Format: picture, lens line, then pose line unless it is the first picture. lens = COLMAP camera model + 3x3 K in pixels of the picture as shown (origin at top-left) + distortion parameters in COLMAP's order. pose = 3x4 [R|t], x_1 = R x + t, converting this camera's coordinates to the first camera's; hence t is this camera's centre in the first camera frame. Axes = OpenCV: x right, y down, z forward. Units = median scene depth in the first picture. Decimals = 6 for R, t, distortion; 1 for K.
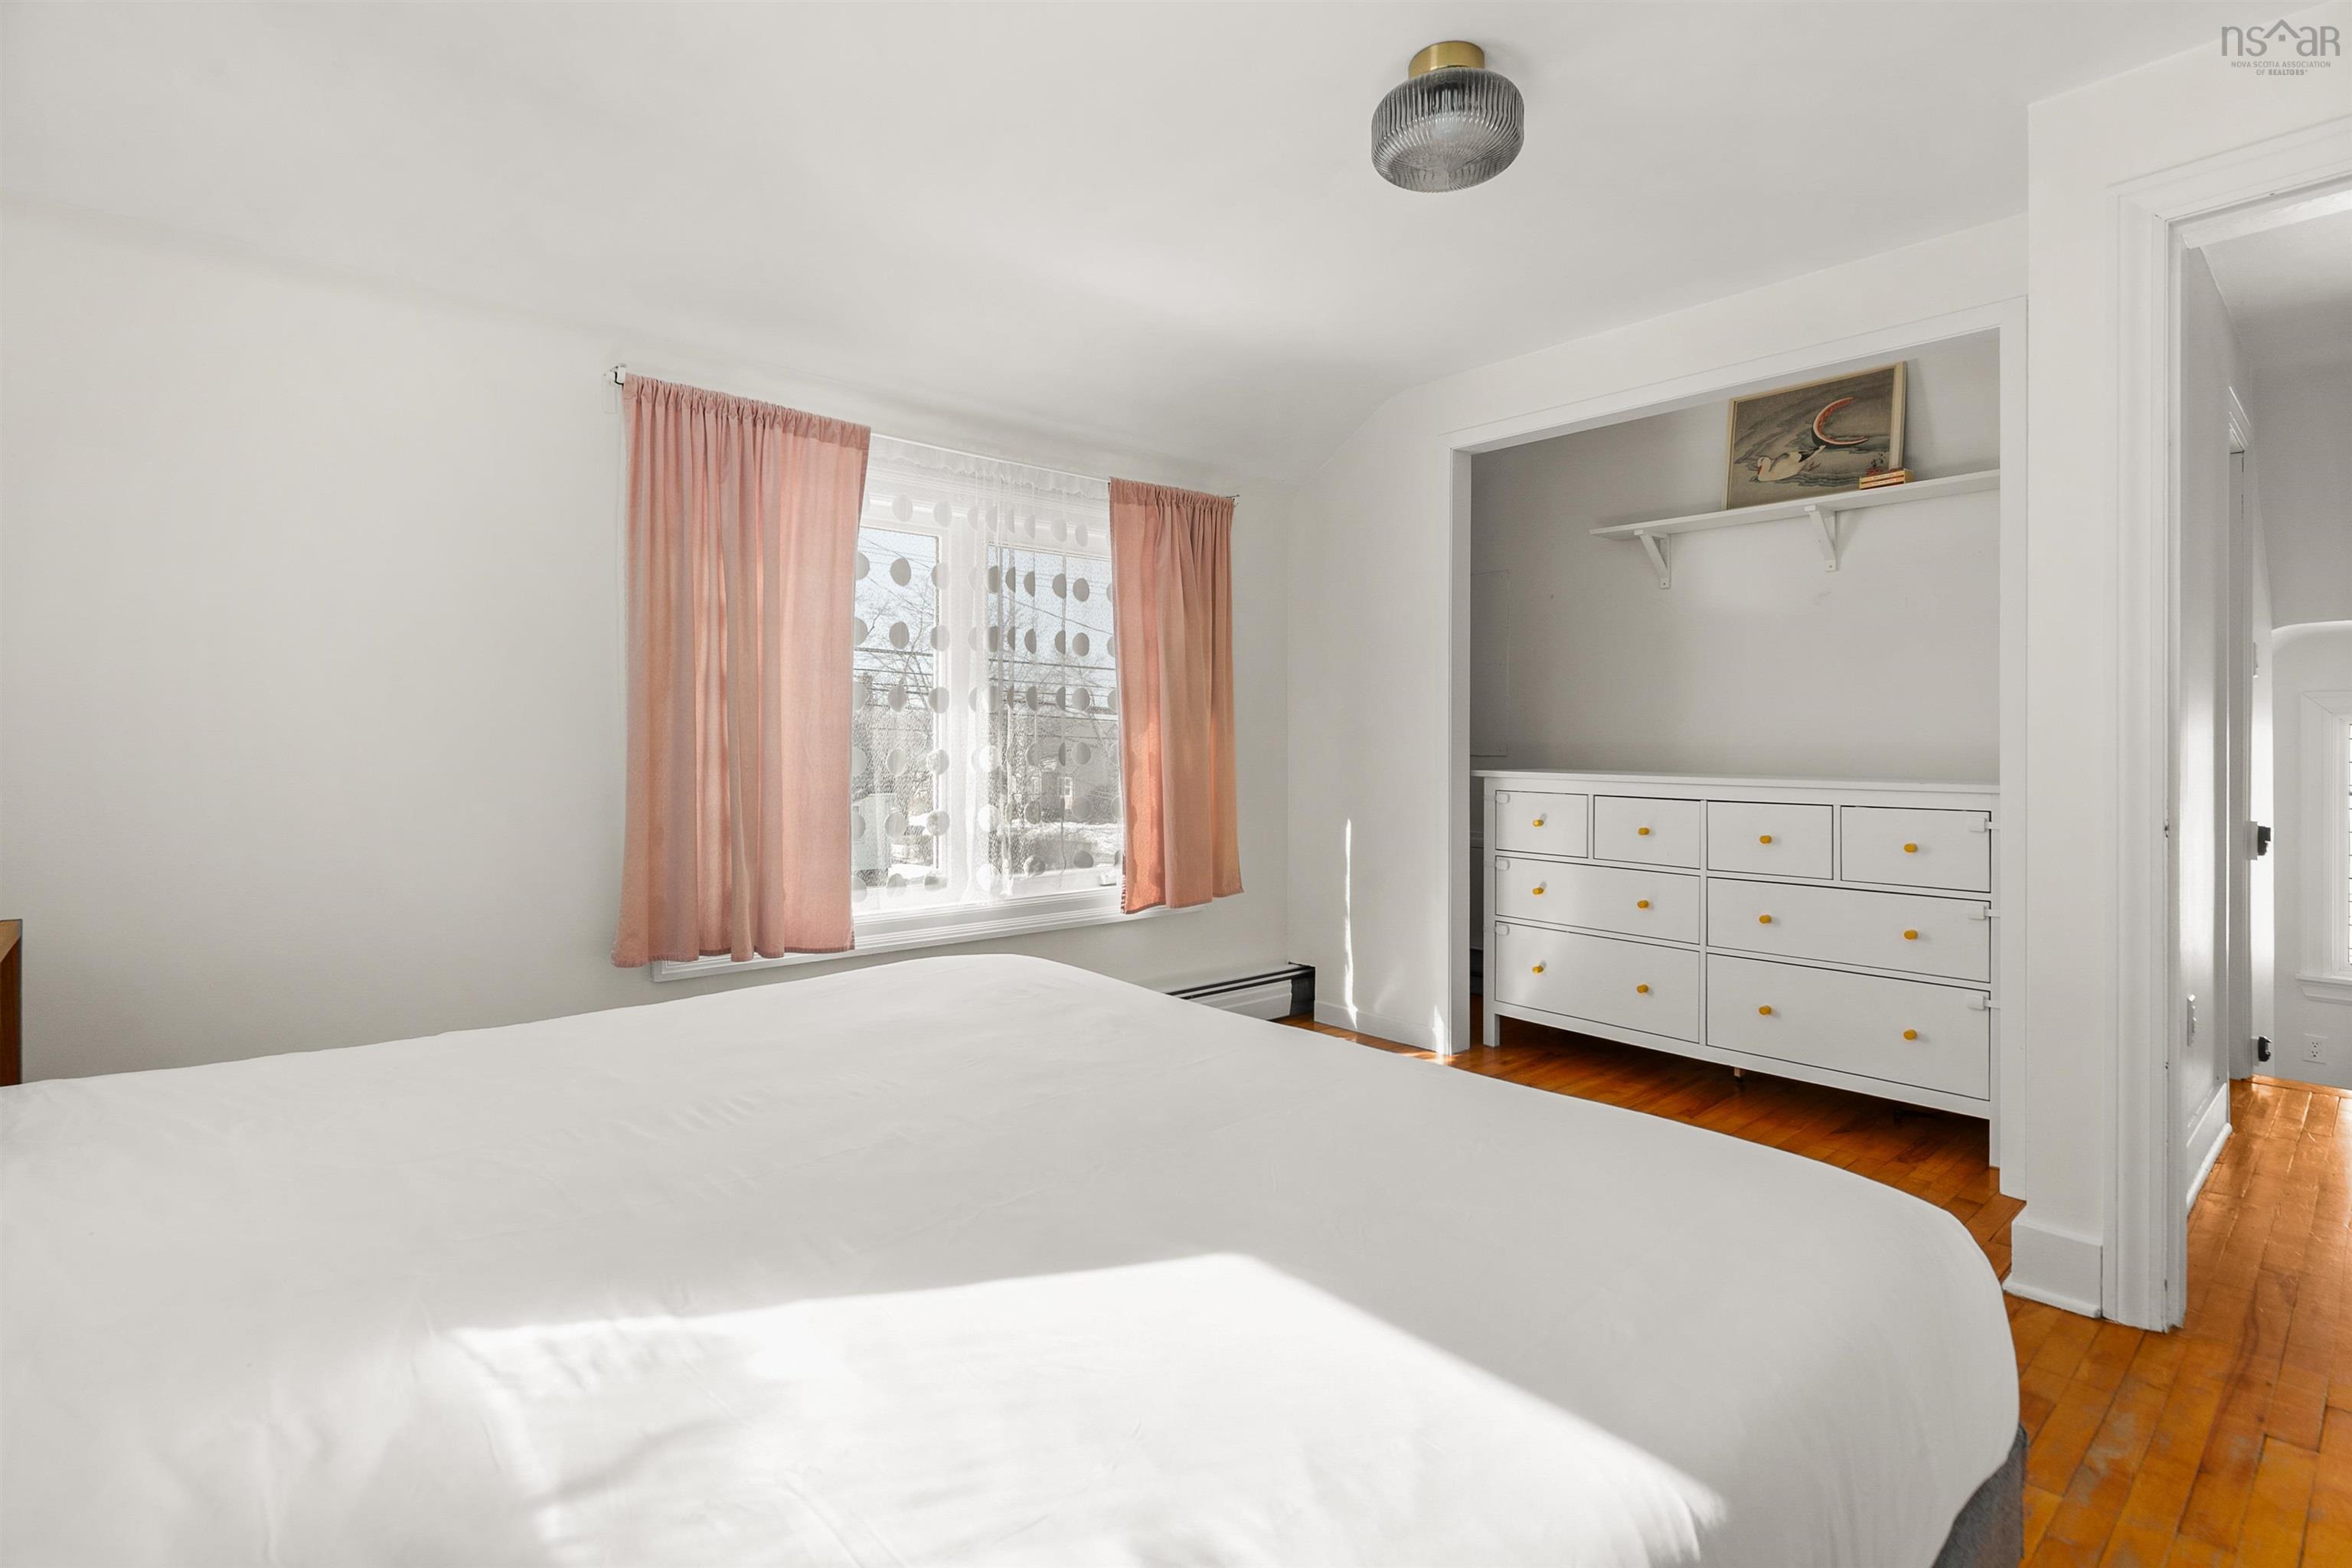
lens RADIAL K [[1120.6, 0, 1176.2], [0, 1120.6, 768.1], [0, 0, 1]] dist [-0.000241, -0.000010]
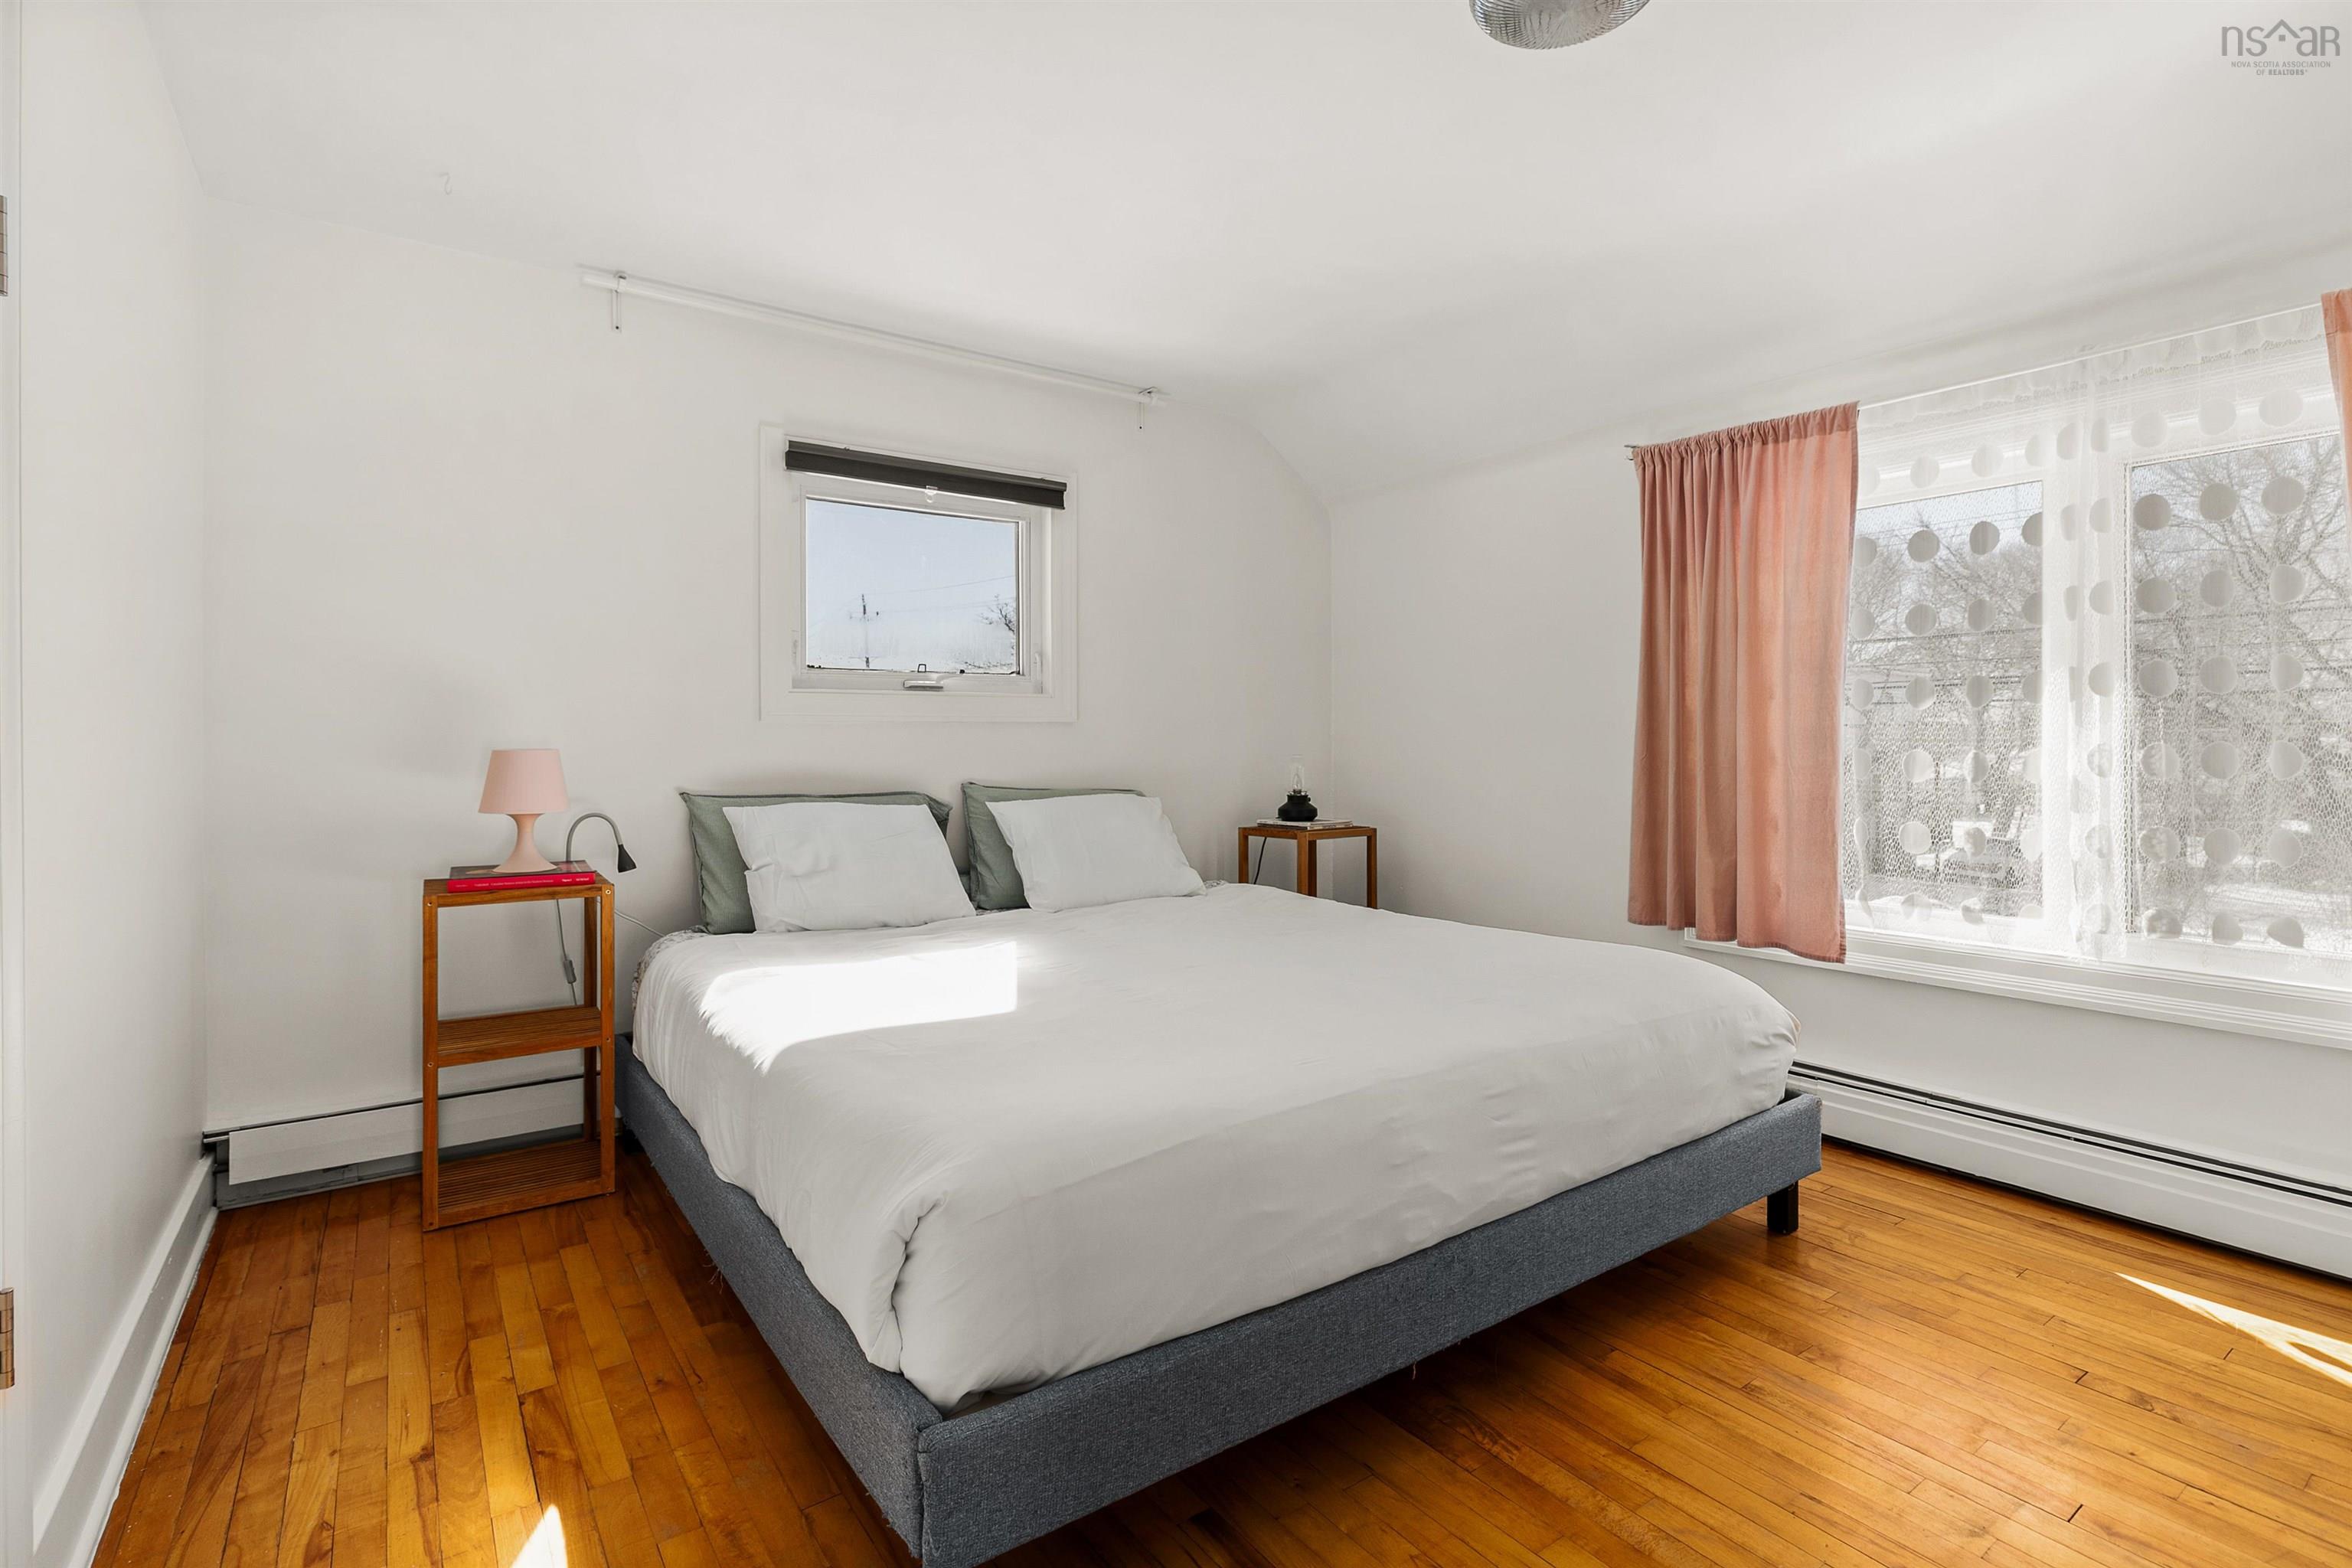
lens RADIAL K [[1120.6, 0, 1176.9], [0, 1120.6, 762.8], [0, 0, 1]] dist [-0.000241, -0.000010]
pose [[-0.112294, 0.019041, -0.993493, 0.689188], [-0.017428, 0.999625, 0.021129, -0.016244], [0.993522, 0.019687, -0.111920, 0.534528]]
